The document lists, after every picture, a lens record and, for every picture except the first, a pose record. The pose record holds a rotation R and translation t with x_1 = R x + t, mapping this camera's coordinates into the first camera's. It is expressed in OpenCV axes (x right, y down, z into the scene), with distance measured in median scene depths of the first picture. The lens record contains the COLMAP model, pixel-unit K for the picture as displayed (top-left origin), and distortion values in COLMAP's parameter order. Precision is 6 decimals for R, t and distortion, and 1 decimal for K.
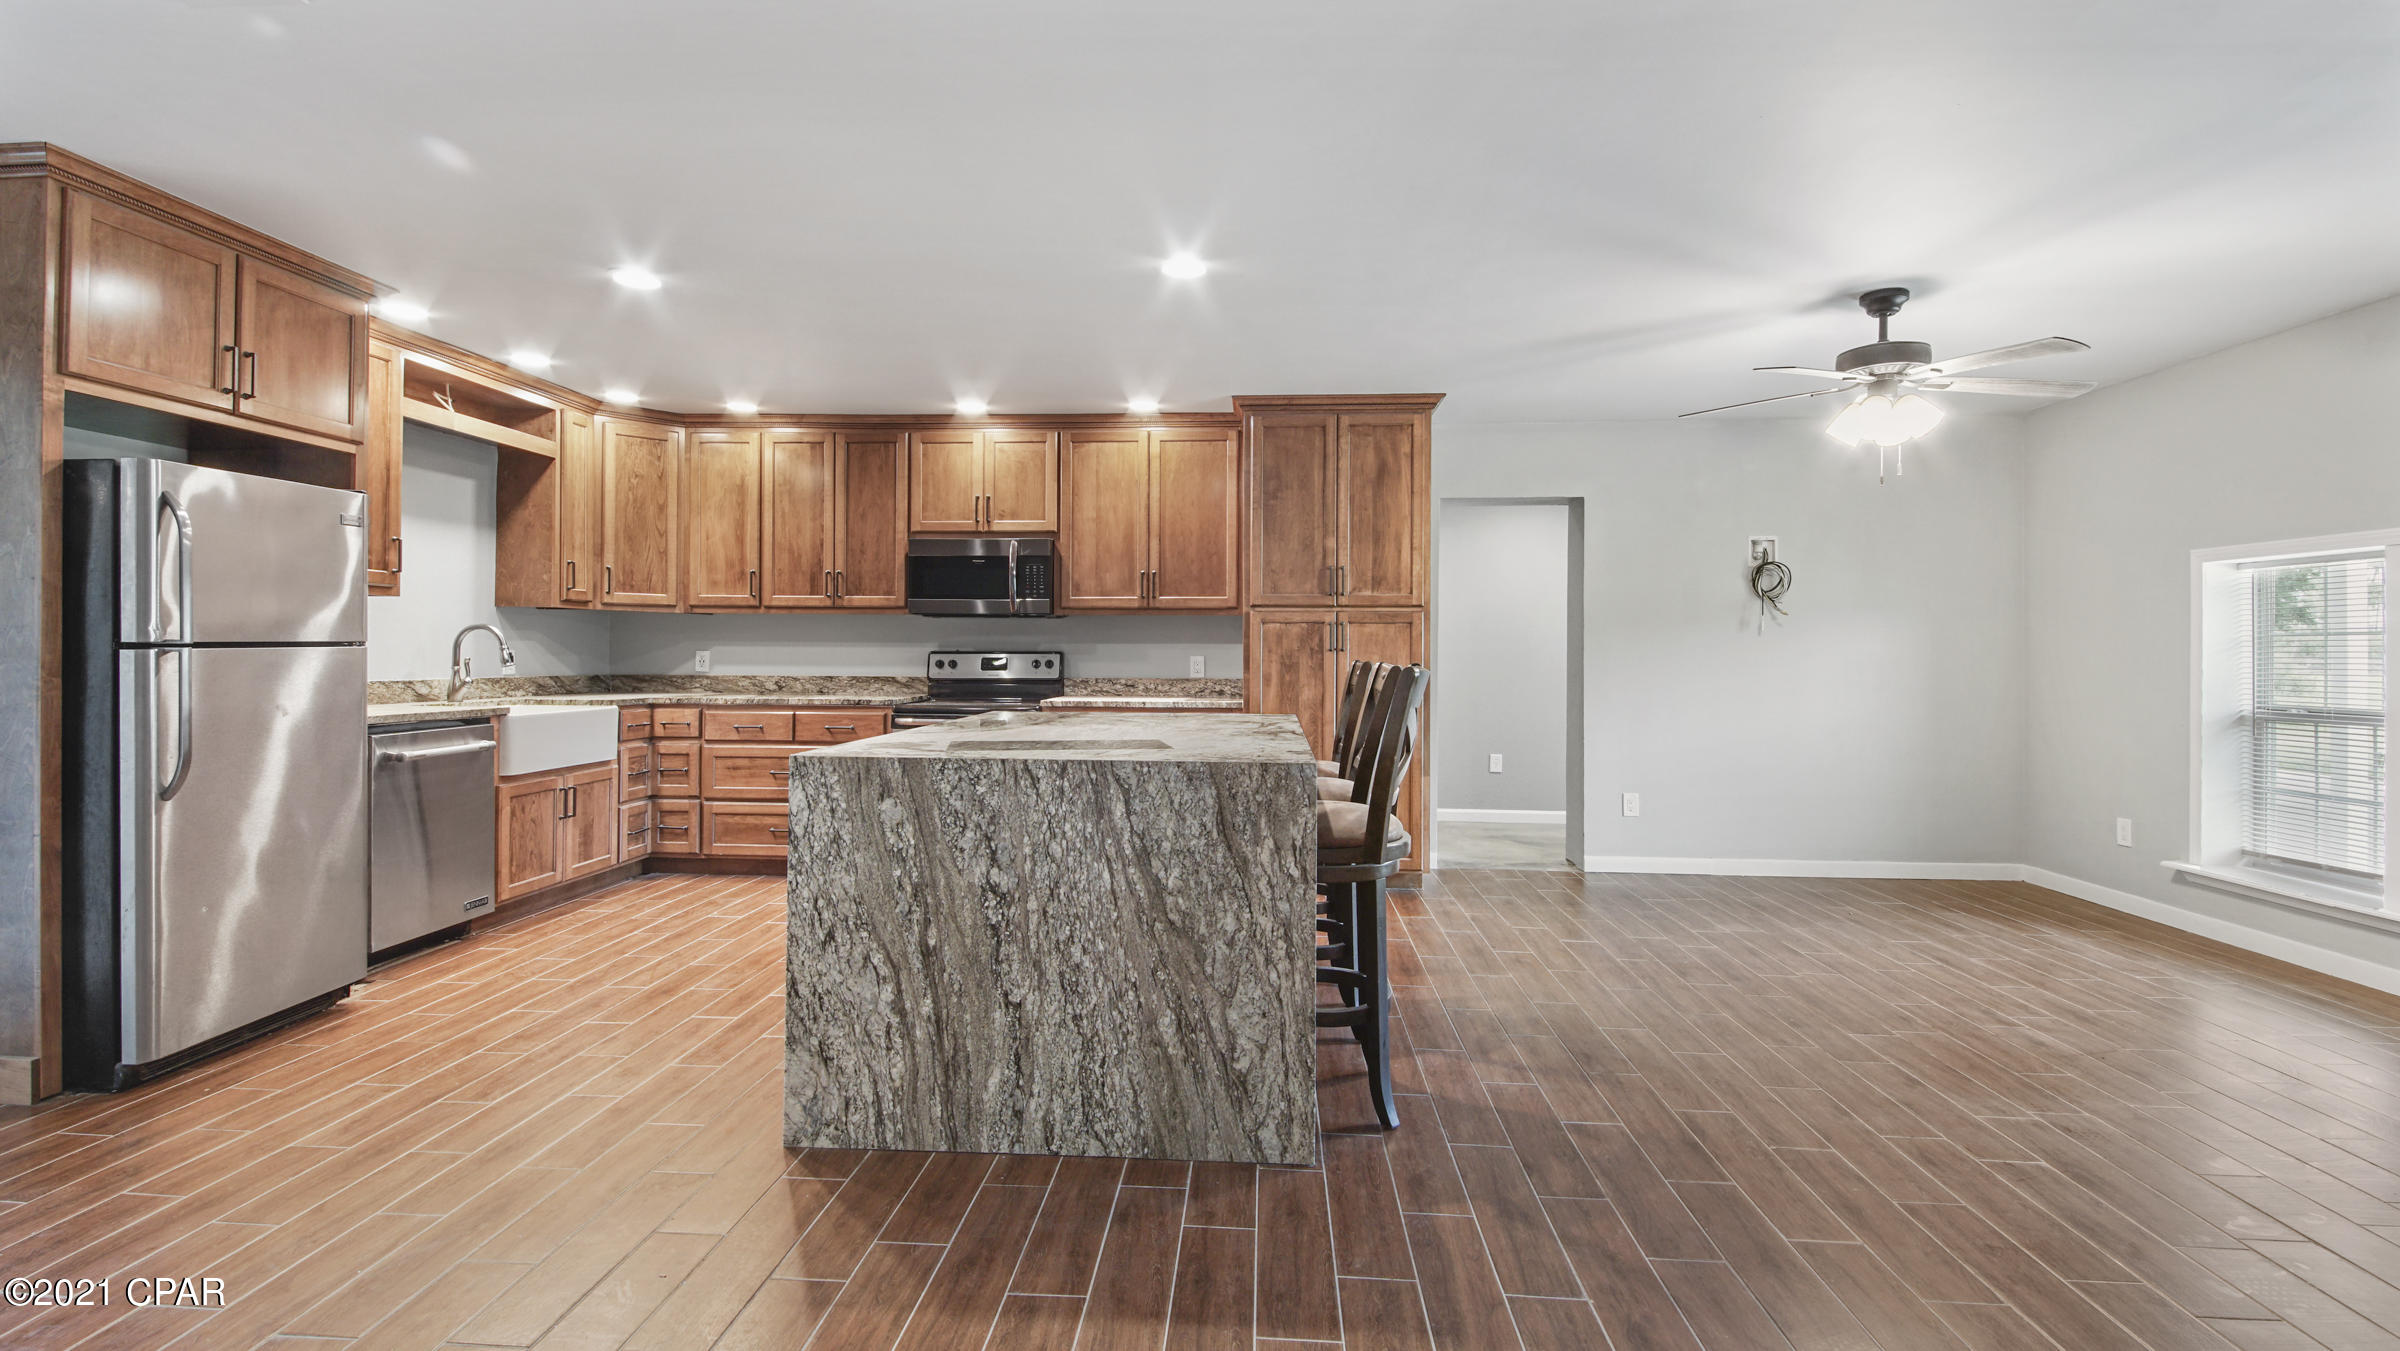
lens RADIAL K [[1060.3, 0, 1201.6], [0, 1060.3, 648.2], [0, 0, 1]] dist [0.033943, -0.016861]
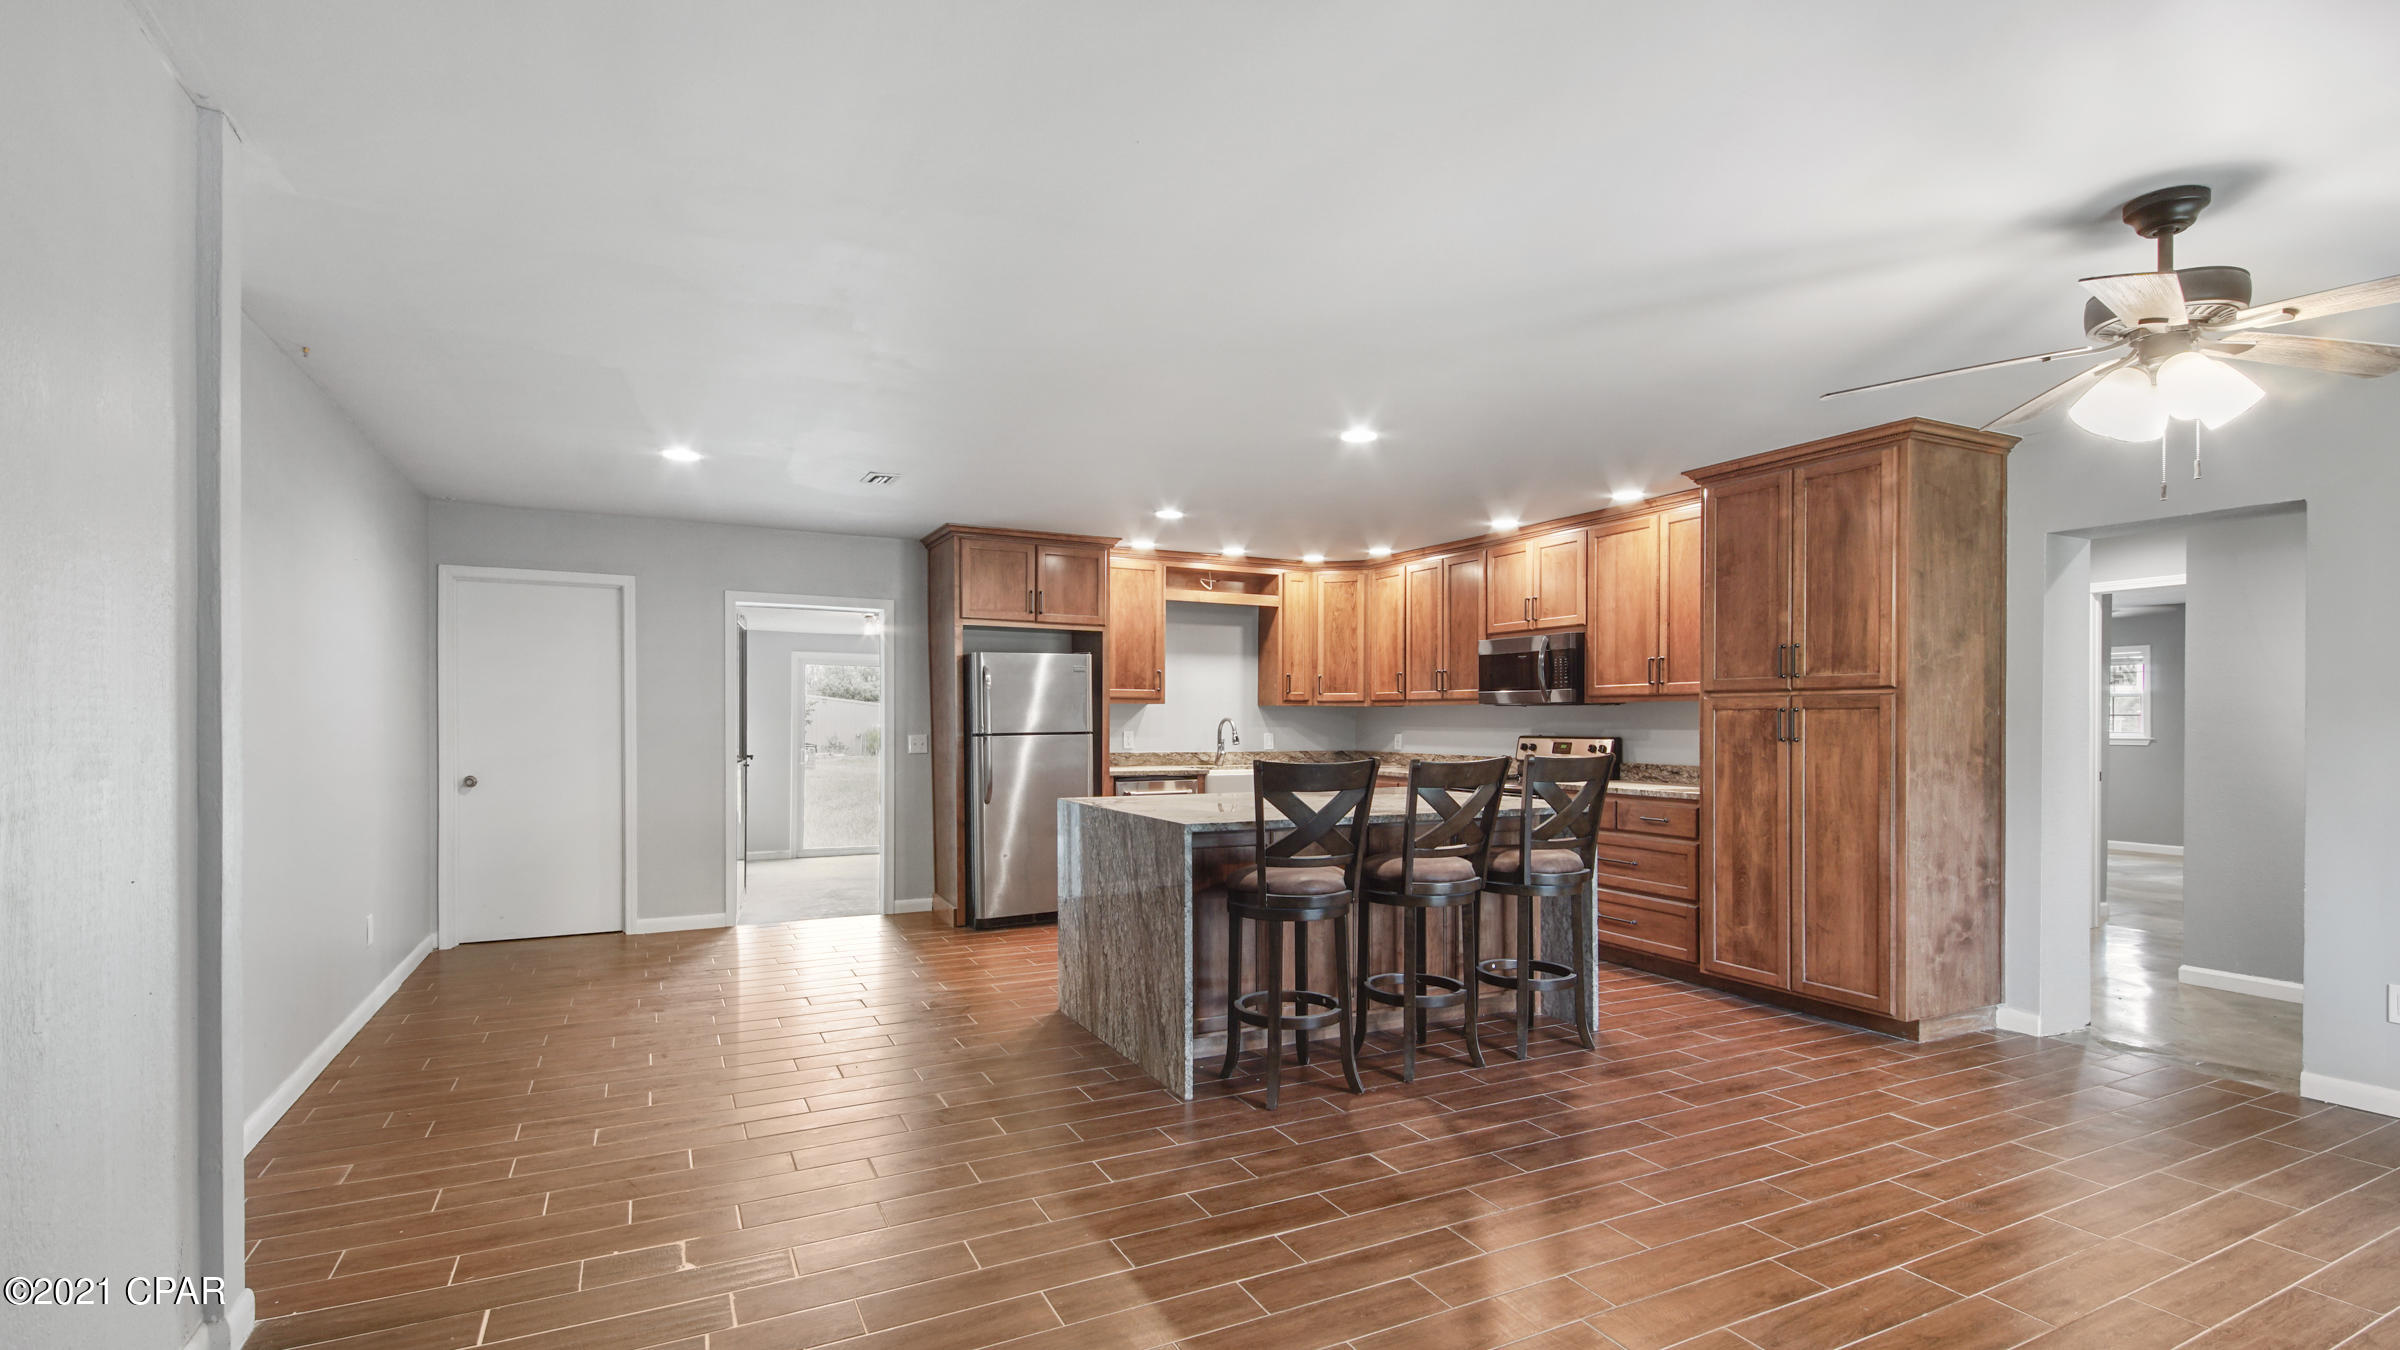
lens RADIAL K [[1083.6, 0, 1200.0], [0, 1083.6, 729.5], [0, 0, 1]] dist [0.034972, -0.000120]
pose [[0.513285, 0.003181, -0.858212, 0.648318], [0.003161, 0.999979, 0.005597, -0.013458], [0.858212, -0.005586, 0.513264, 0.121341]]
